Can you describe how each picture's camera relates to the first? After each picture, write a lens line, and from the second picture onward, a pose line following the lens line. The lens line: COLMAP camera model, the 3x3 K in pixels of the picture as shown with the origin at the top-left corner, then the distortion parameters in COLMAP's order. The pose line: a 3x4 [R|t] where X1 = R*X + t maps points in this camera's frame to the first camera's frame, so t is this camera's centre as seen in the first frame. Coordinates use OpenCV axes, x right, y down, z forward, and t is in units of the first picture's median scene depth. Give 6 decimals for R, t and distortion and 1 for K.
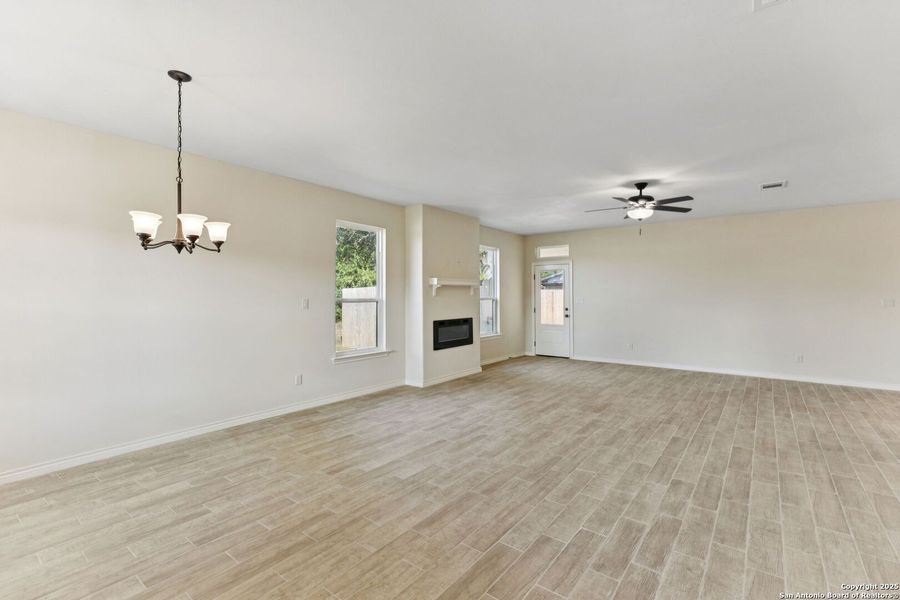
lens RADIAL K [[419.6, 0, 450.3], [0, 419.6, 295.9], [0, 0, 1]] dist [-0.002219, -0.000076]
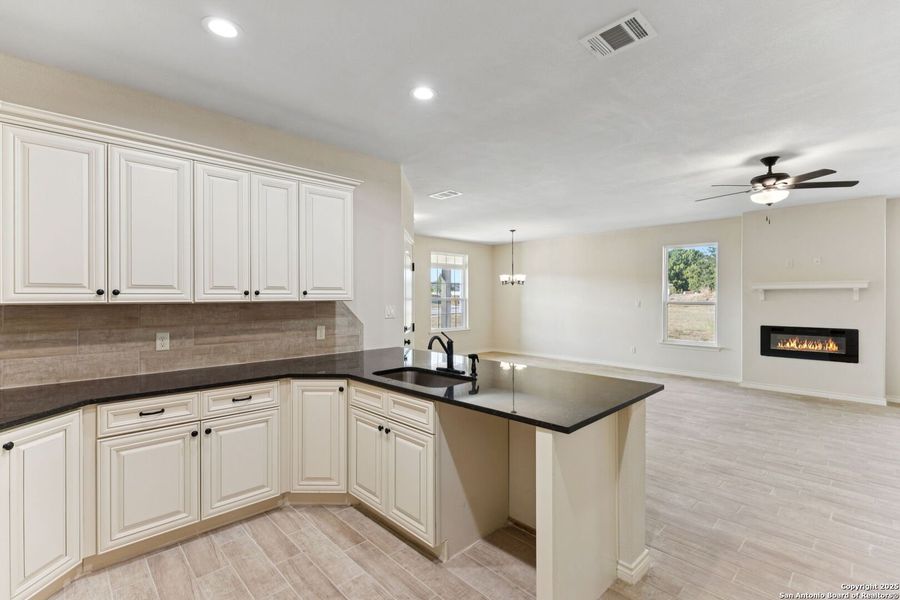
lens RADIAL K [[409.0, 0, 448.4], [0, 409.0, 297.1], [0, 0, 1]] dist [0.003770, 0.000240]
pose [[-0.157502, 0.001936, -0.987517, 1.060292], [0.001172, 0.999998, 0.001774, -0.010310], [0.987518, -0.000878, -0.157504, 0.433685]]
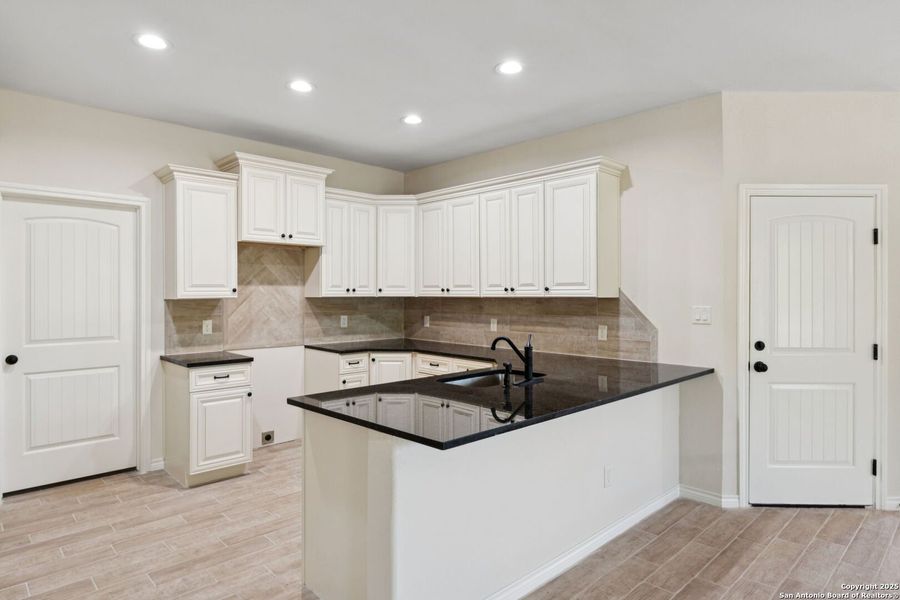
lens RADIAL K [[525.6, 0, 450.2], [0, 525.6, 292.6], [0, 0, 1]] dist [0.001535, -0.001394]
pose [[-0.989289, 0.000908, 0.145964, 0.625520], [0.000890, 1.000000, -0.000193, -0.010382], [-0.145964, -0.000061, -0.989290, 0.841000]]
